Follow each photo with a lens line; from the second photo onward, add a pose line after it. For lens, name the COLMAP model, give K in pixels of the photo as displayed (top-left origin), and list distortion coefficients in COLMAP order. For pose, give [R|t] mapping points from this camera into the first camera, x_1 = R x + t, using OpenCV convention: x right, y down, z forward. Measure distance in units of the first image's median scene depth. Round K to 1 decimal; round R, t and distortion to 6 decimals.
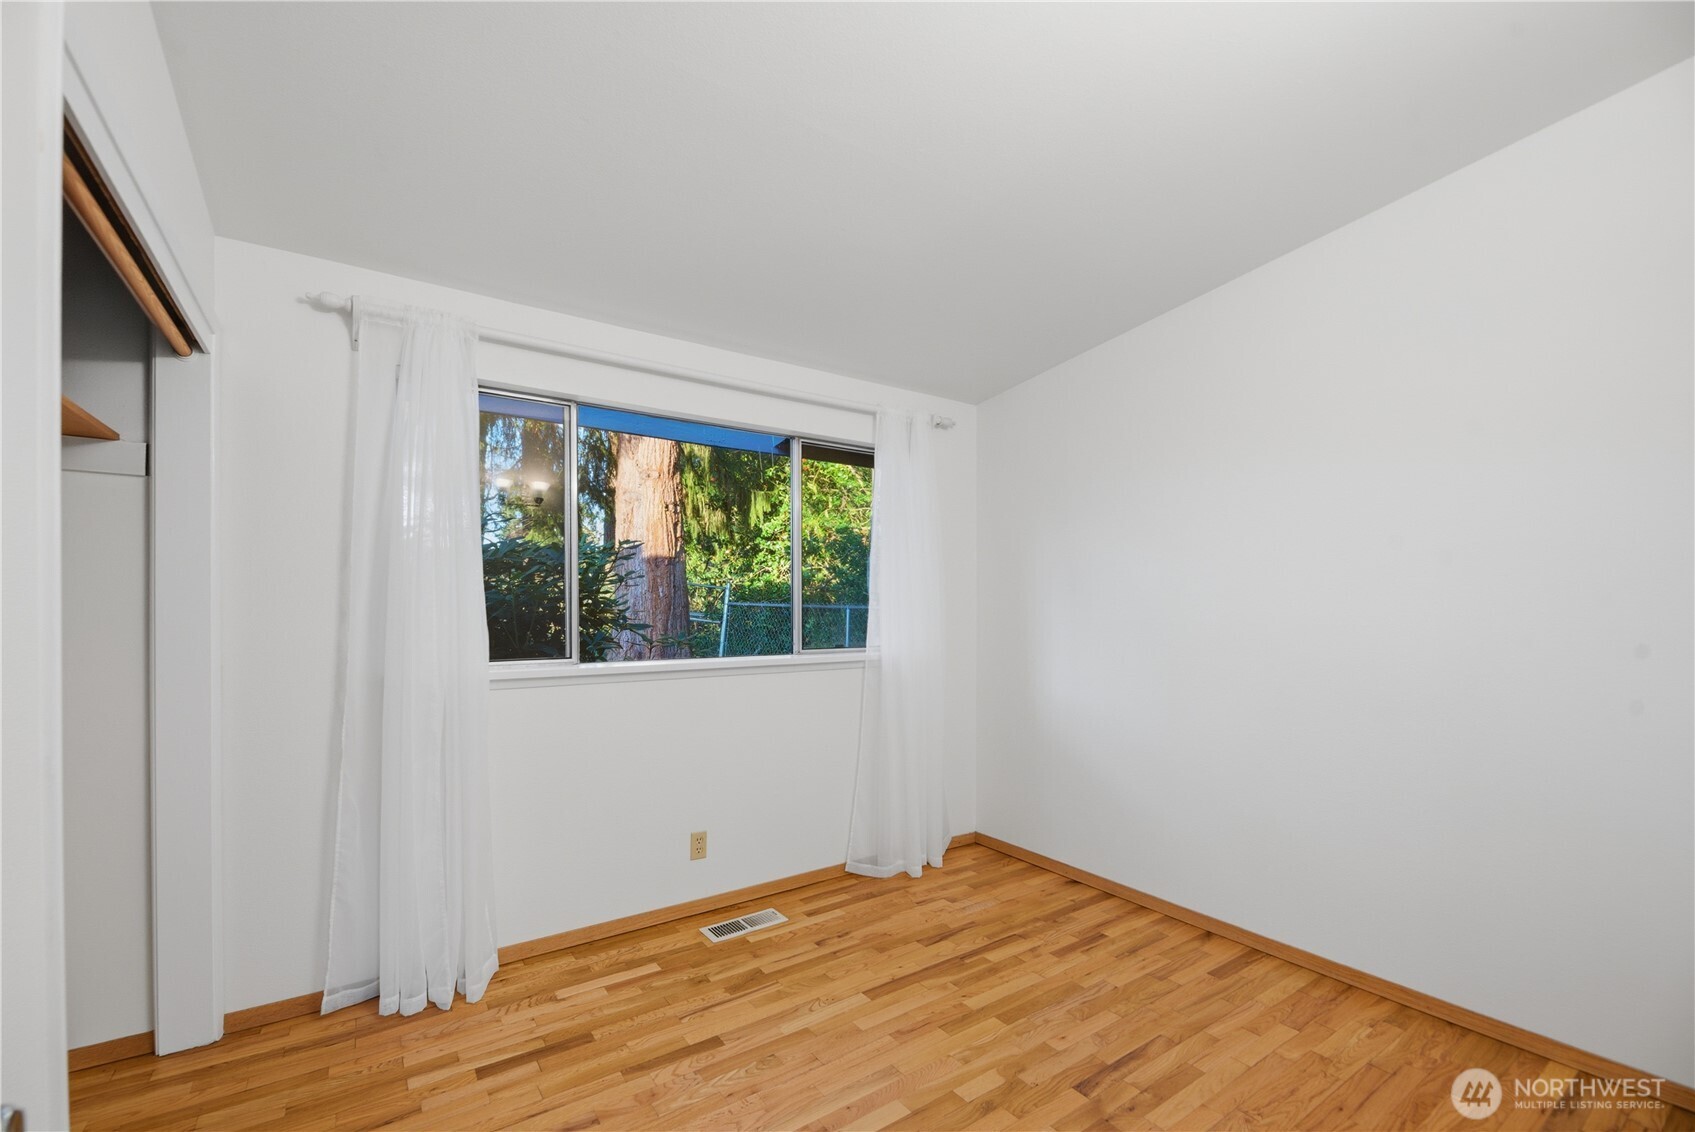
lens RADIAL K [[715.9, 0, 833.4], [0, 715.9, 611.7], [0, 0, 1]] dist [0.001674, -0.003397]
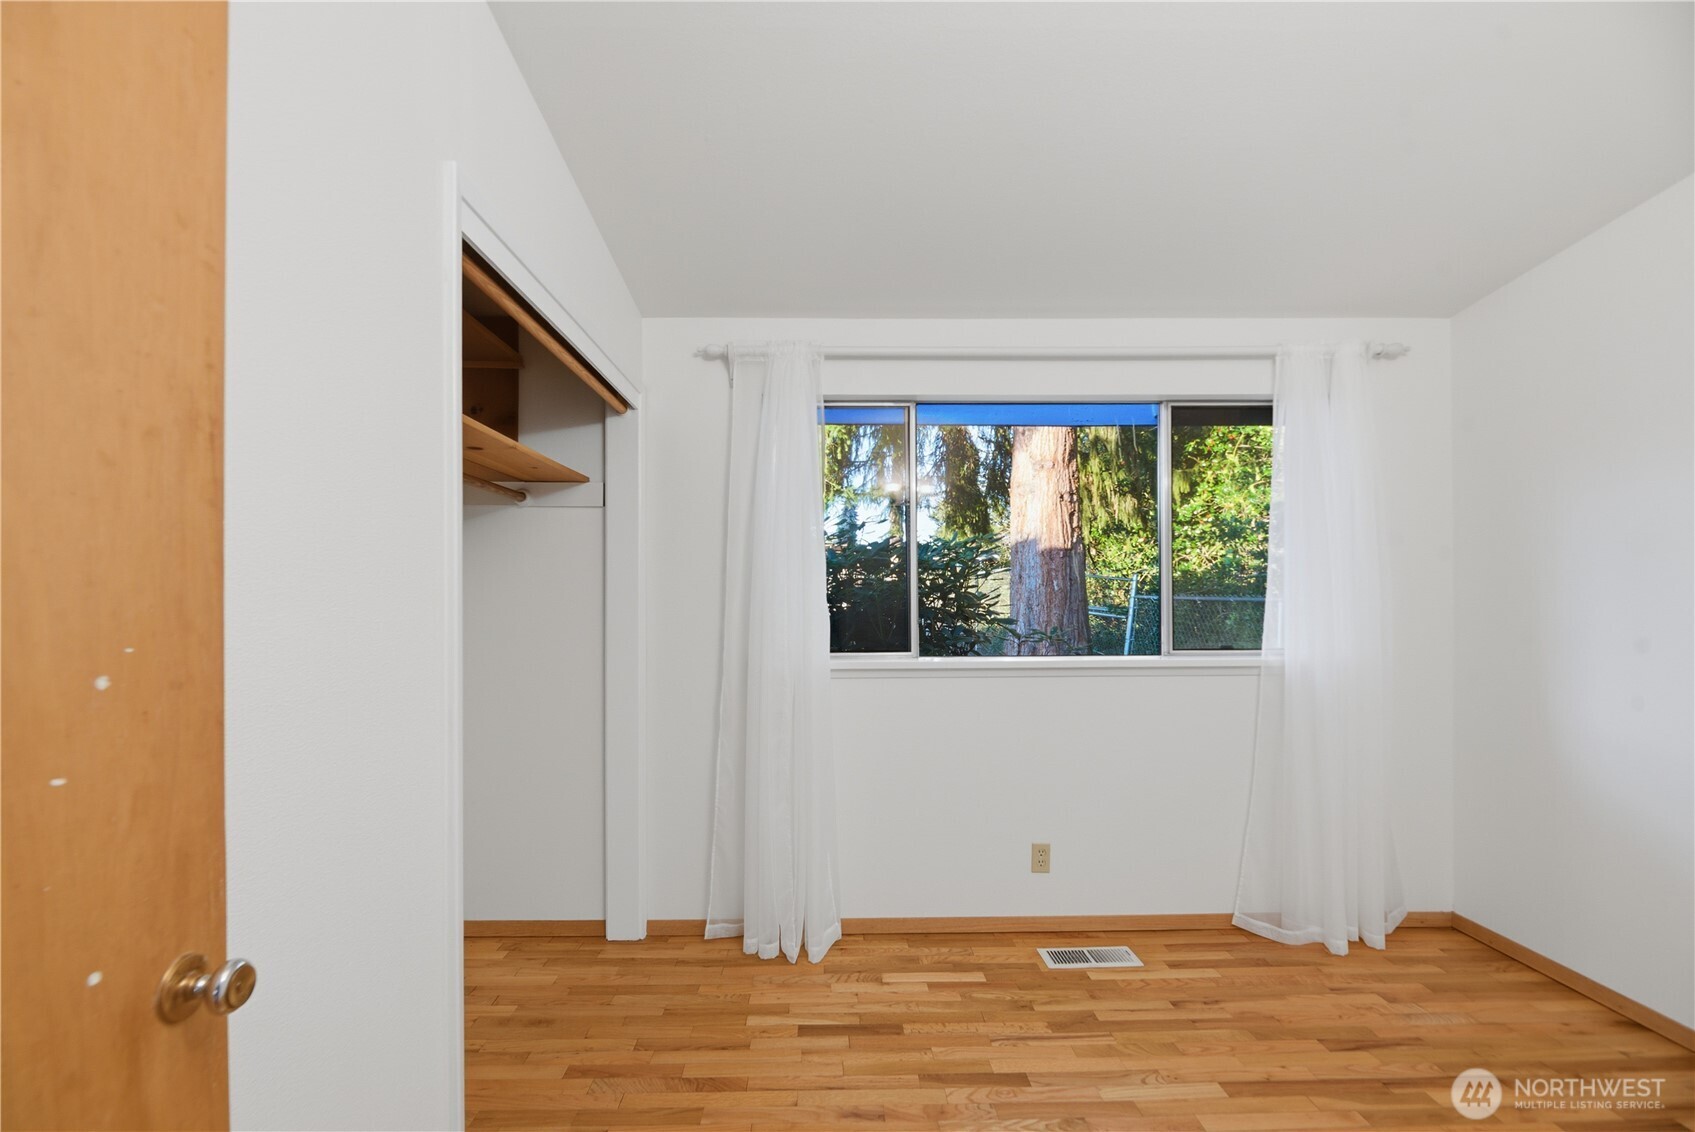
lens RADIAL K [[715.9, 0, 829.7], [0, 715.9, 601.2], [0, 0, 1]] dist [0.001674, -0.003397]
pose [[0.833758, -0.006423, -0.552093, 0.109334], [0.002720, 0.999968, -0.007526, 0.000416], [0.552123, 0.004773, 0.833749, 0.083962]]
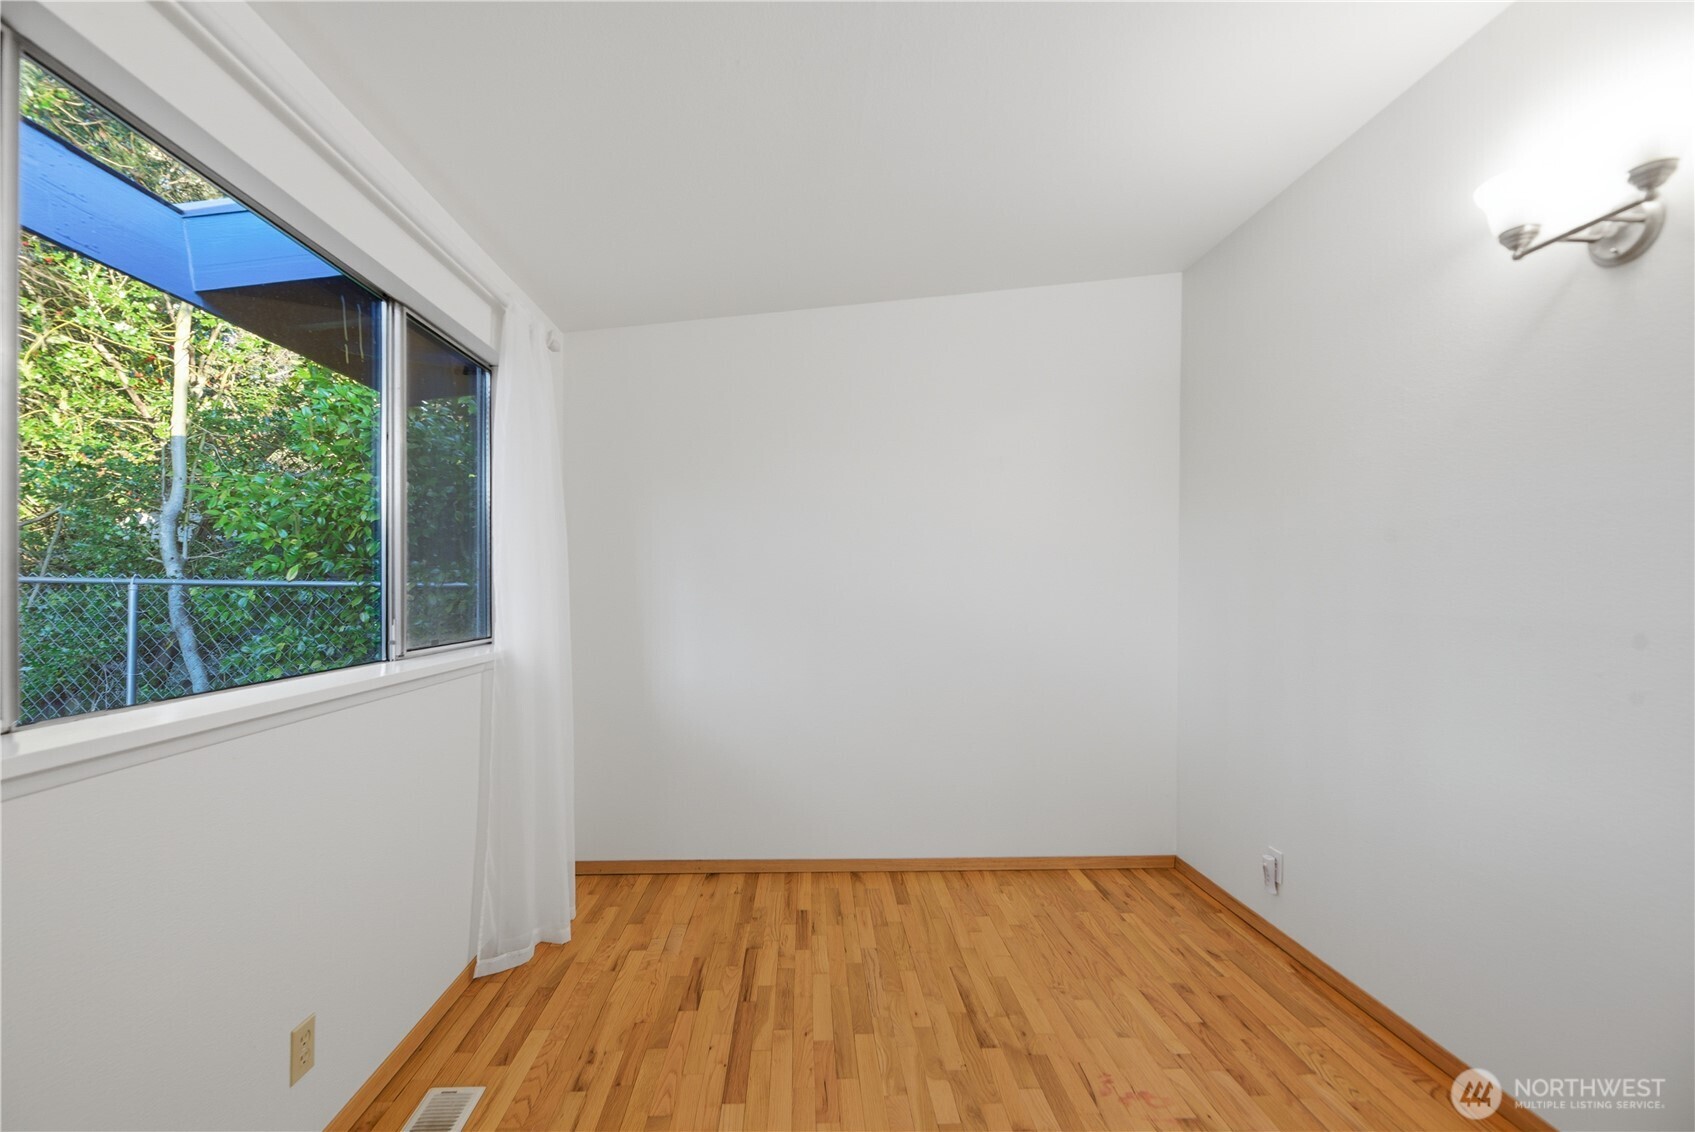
lens RADIAL K [[715.9, 0, 833.7], [0, 715.9, 579.4], [0, 0, 1]] dist [0.001674, -0.003397]
pose [[0.520129, 0.005767, 0.854068, -0.481574], [-0.000525, 0.999979, -0.006433, -0.008513], [-0.854087, 0.002898, 0.520121, 0.455995]]
